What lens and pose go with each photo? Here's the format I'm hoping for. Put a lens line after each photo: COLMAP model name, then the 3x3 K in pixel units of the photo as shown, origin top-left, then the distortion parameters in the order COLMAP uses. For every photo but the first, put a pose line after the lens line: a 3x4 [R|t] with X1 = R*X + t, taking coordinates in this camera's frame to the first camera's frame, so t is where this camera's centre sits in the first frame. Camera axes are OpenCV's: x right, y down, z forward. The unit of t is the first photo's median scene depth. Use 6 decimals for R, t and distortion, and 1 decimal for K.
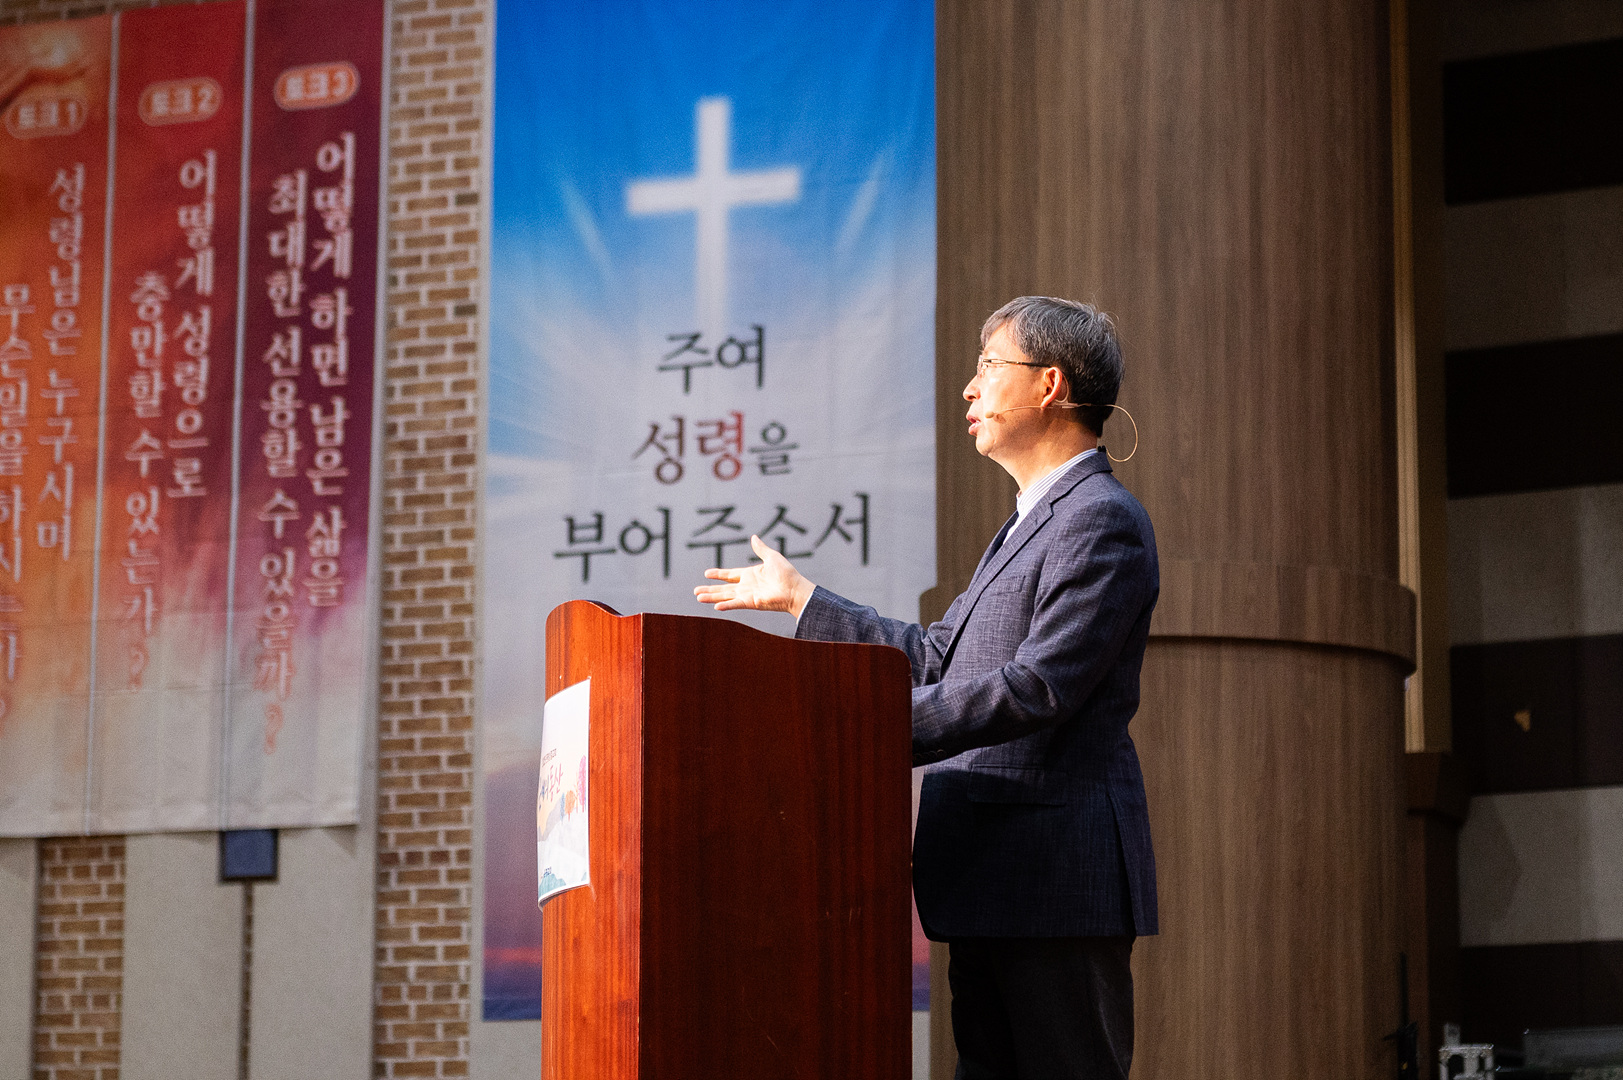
lens RADIAL K [[4721.6, 0, 816.6], [0, 4721.6, 555.5], [0, 0, 1]] dist [0.012697, 0.000000]
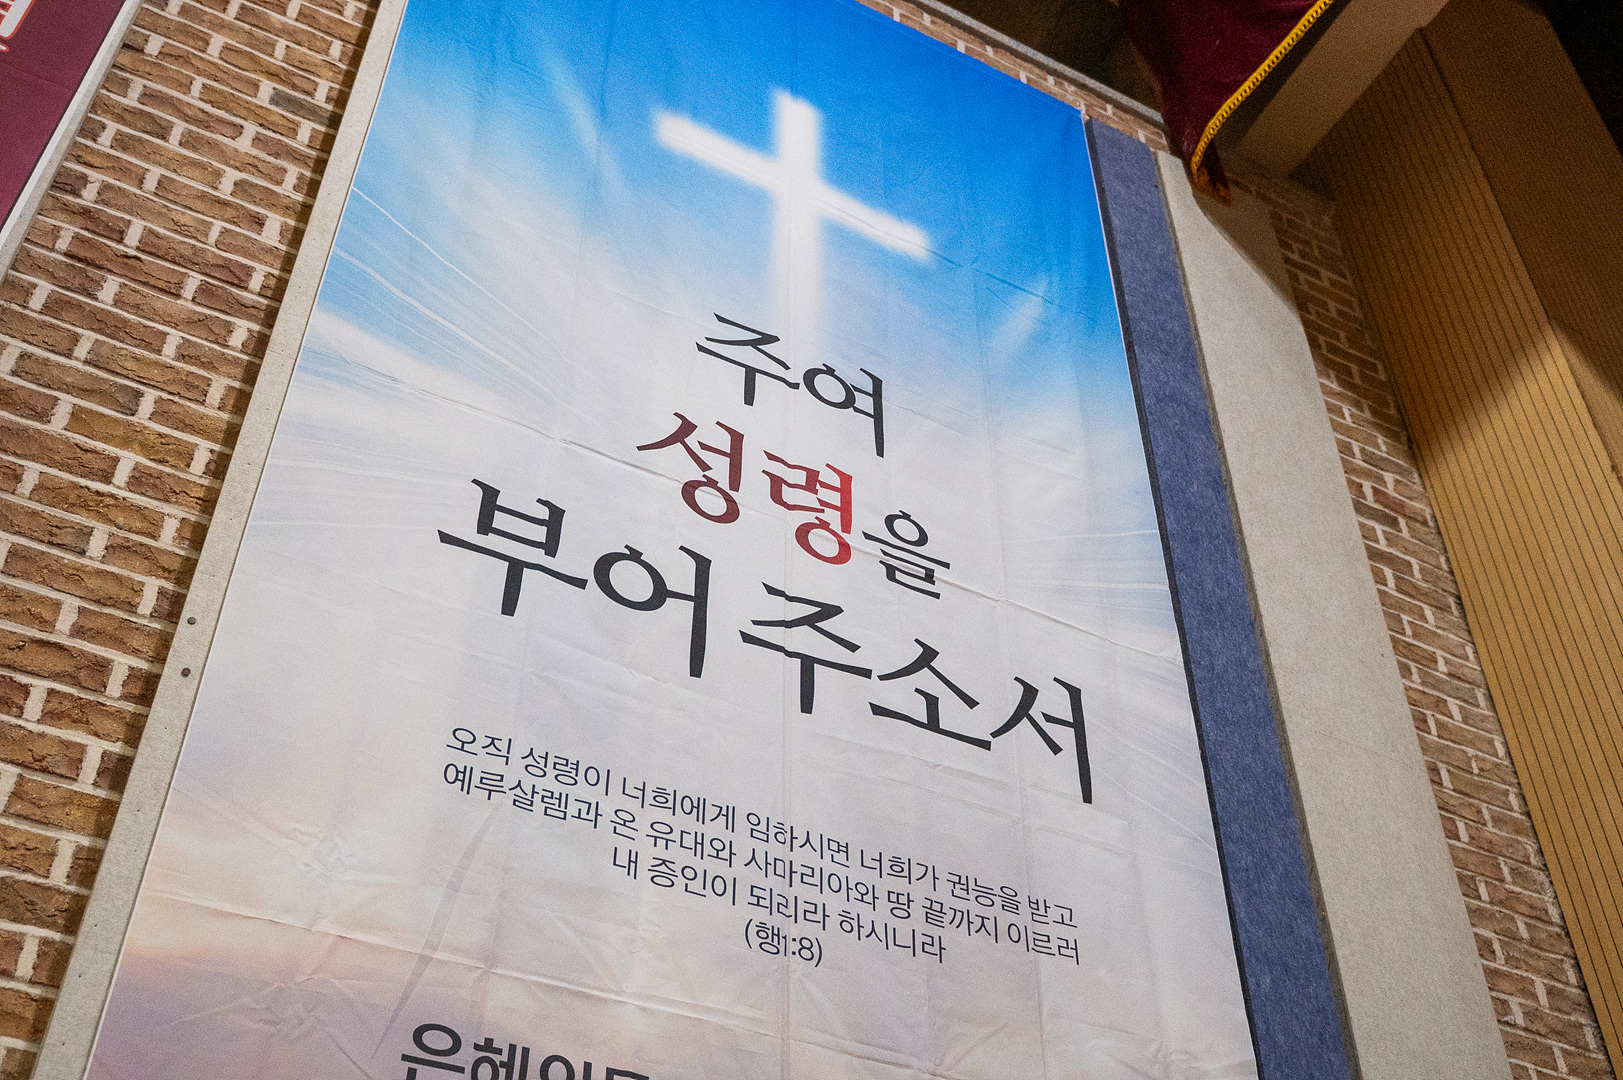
lens RADIAL K [[1691.3, 0, 811.1], [0, 1691.3, 532.9], [0, 0, 1]] dist [-0.010042, 0.000000]
pose [[0.622631, 0.521596, 0.583325, -0.122186], [-0.128201, 0.803371, -0.581515, 0.083479], [-0.771942, 0.287286, 0.567073, 0.868805]]
